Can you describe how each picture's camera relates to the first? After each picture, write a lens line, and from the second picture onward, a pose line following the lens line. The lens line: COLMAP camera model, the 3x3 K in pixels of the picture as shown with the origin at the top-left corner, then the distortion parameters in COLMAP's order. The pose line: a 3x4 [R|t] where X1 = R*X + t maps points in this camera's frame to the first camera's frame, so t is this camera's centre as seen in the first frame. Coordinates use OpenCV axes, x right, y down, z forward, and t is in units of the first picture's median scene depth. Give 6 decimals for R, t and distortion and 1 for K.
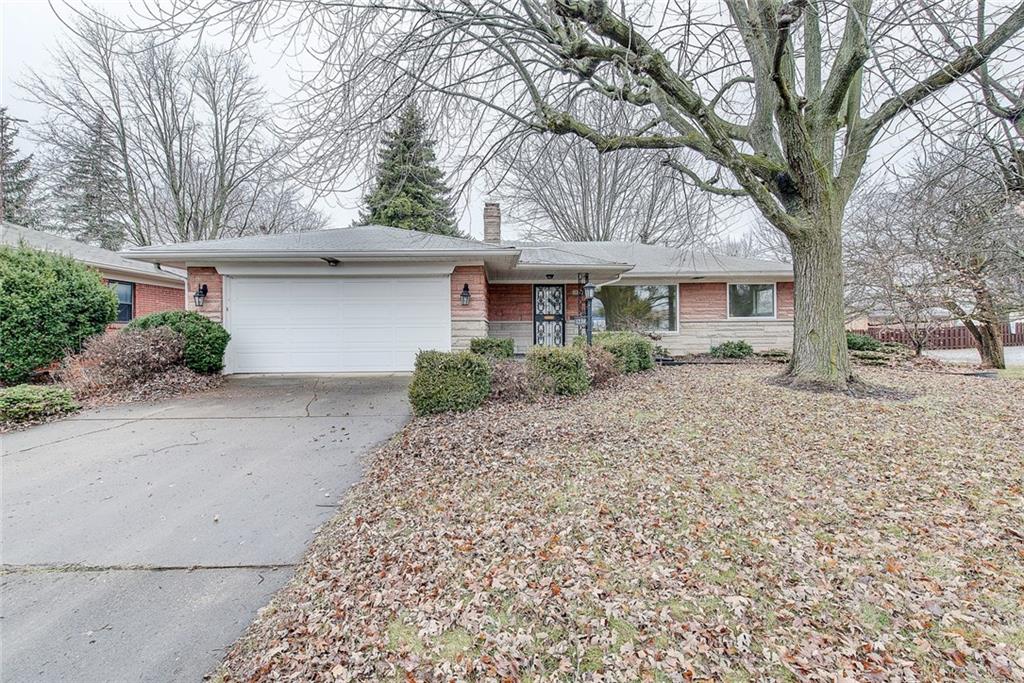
lens RADIAL K [[442.6, 0, 533.7], [0, 442.6, 333.5], [0, 0, 1]] dist [-0.001939, -0.001228]
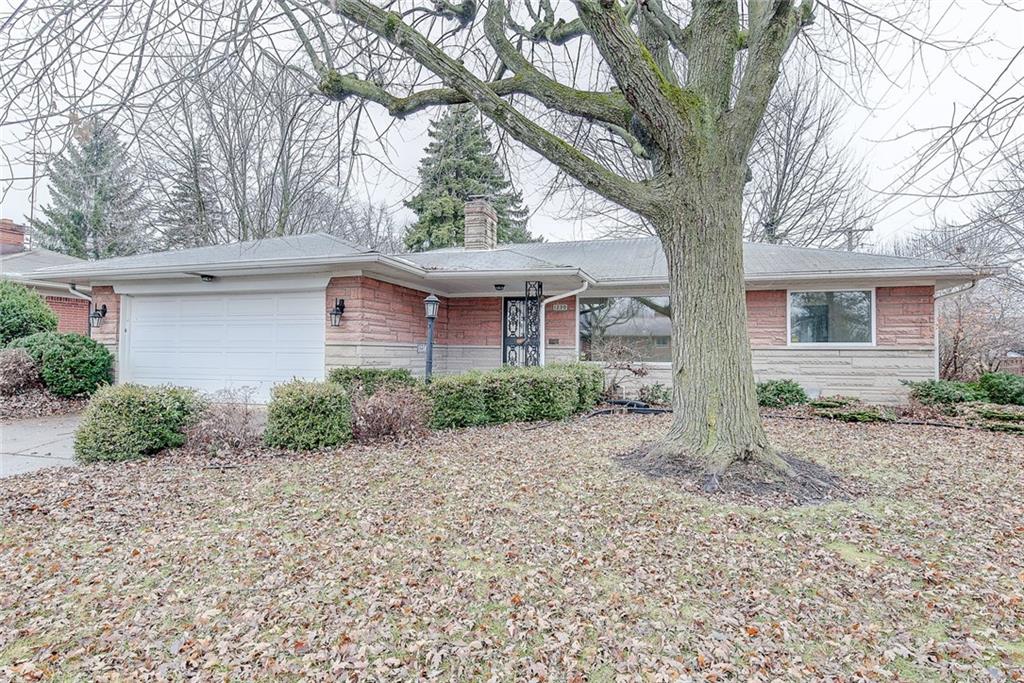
lens RADIAL K [[548.1, 0, 537.0], [0, 548.1, 345.0], [0, 0, 1]] dist [-0.003675, -0.000956]
pose [[0.949177, 0.010194, -0.314577, 0.447425], [-0.017465, 0.999641, -0.020304, -0.014161], [0.314258, 0.024766, 0.949015, 0.156039]]
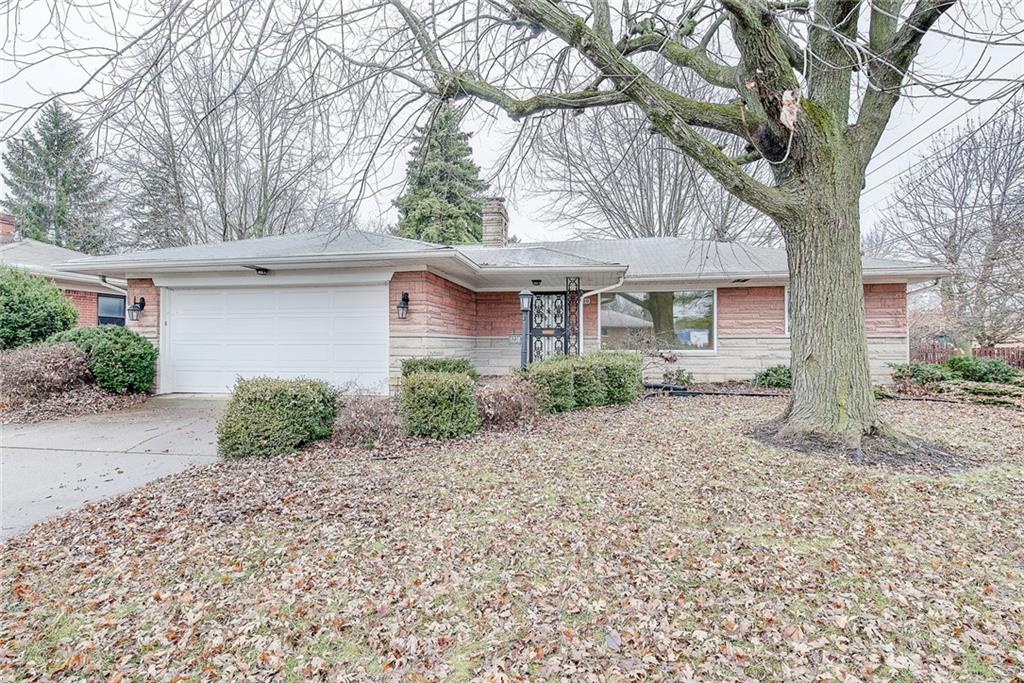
lens RADIAL K [[495.0, 0, 533.7], [0, 495.0, 342.0], [0, 0, 1]] dist [-0.000808, -0.000748]
pose [[0.980053, 0.006189, -0.198641, 0.243570], [-0.008121, 0.999927, -0.008917, -0.011798], [0.198571, 0.010352, 0.980032, 0.120654]]
